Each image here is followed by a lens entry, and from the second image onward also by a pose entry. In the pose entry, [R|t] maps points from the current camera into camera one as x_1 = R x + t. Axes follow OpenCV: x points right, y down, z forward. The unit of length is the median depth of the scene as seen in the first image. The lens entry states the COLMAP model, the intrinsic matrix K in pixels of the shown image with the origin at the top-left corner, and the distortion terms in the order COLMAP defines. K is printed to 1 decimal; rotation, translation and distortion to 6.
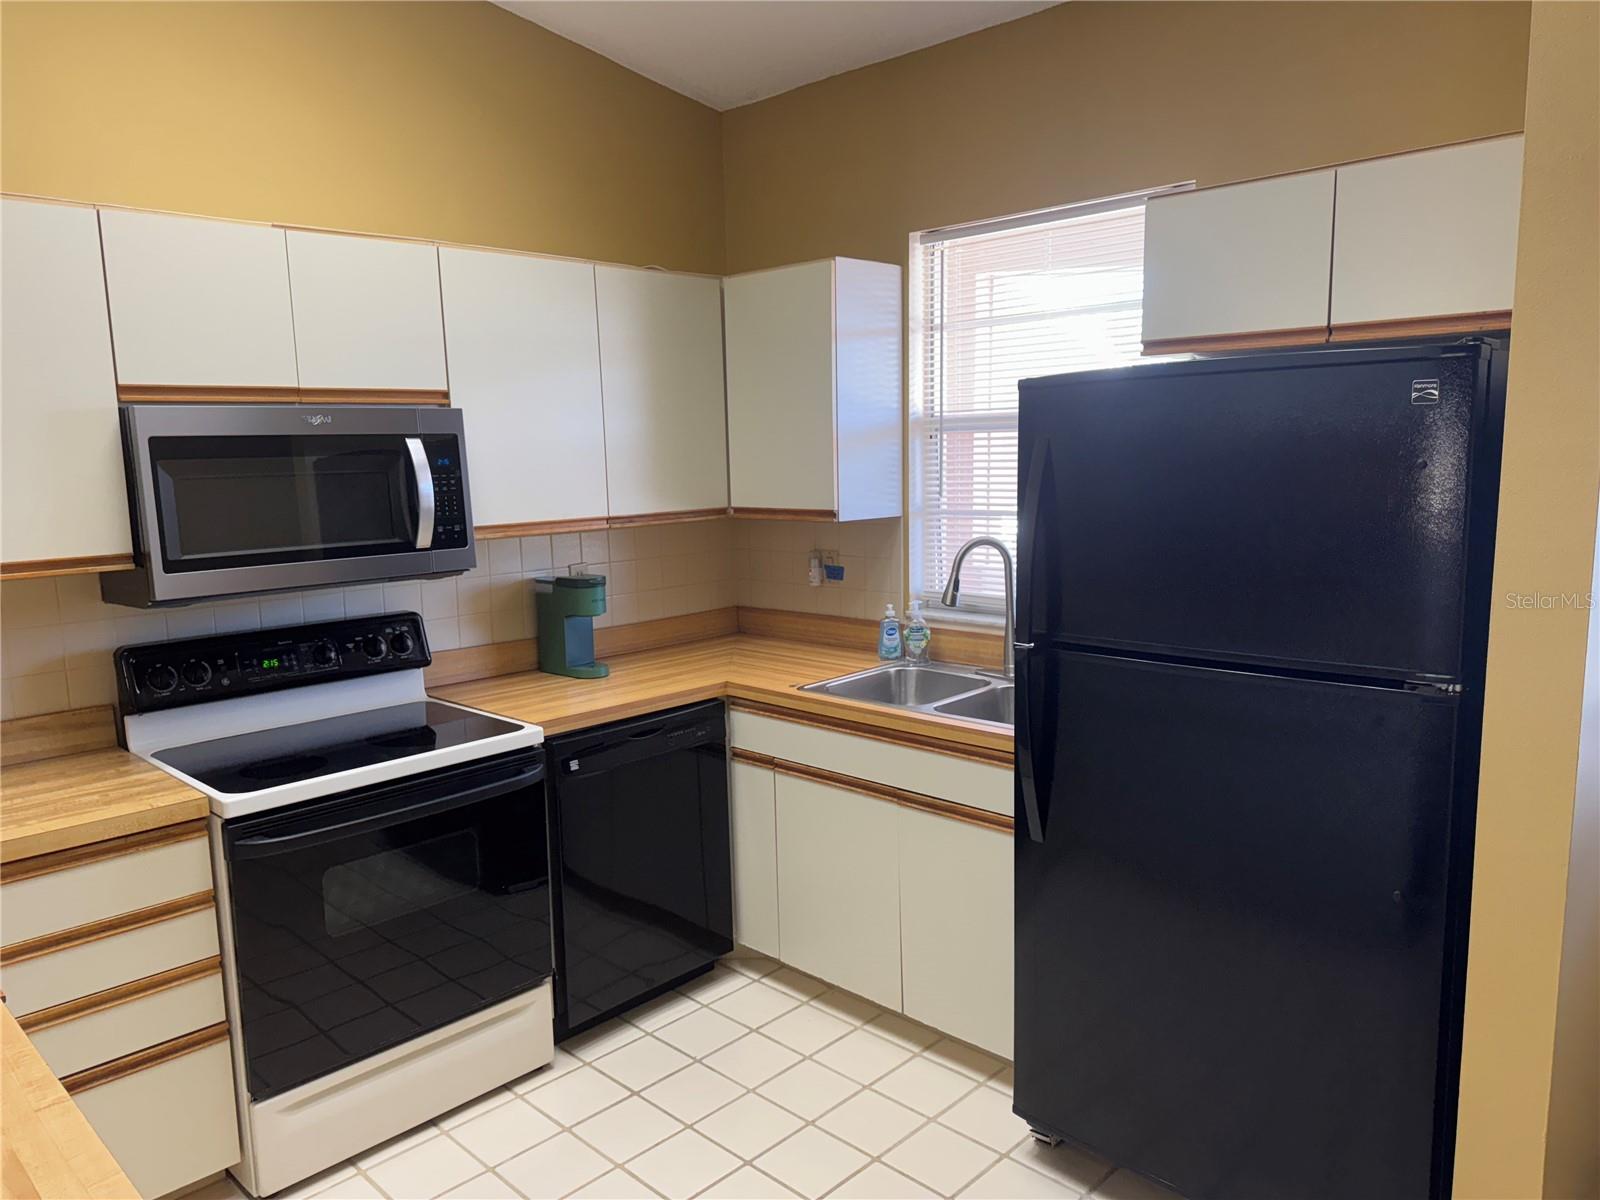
lens RADIAL K [[1134.6, 0, 807.8], [0, 1134.6, 600.9], [0, 0, 1]] dist [0.002018, -0.022778]
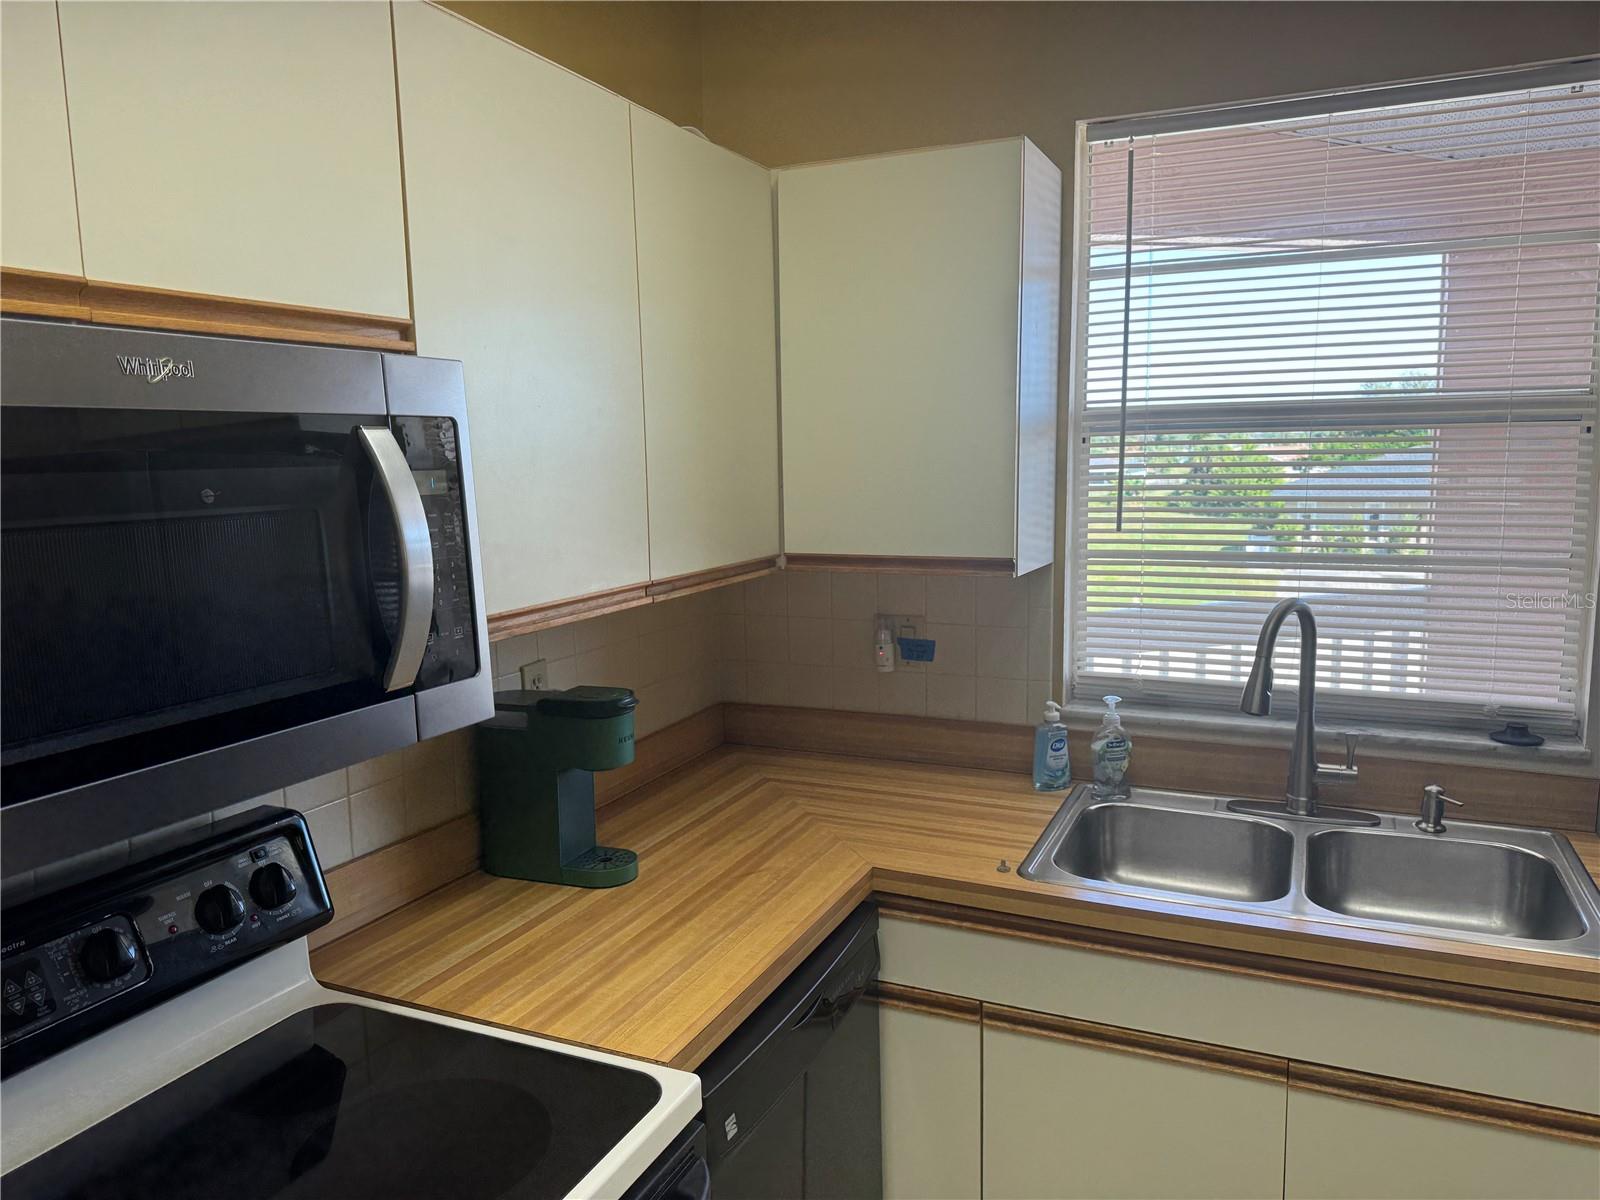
lens RADIAL K [[1134.6, 0, 788.1], [0, 1134.6, 566.8], [0, 0, 1]] dist [0.002018, -0.022778]
pose [[0.945374, -0.029333, 0.324665, -0.282065], [0.043225, 0.998429, -0.035657, -0.058098], [-0.323109, 0.047743, 0.945157, 0.464671]]
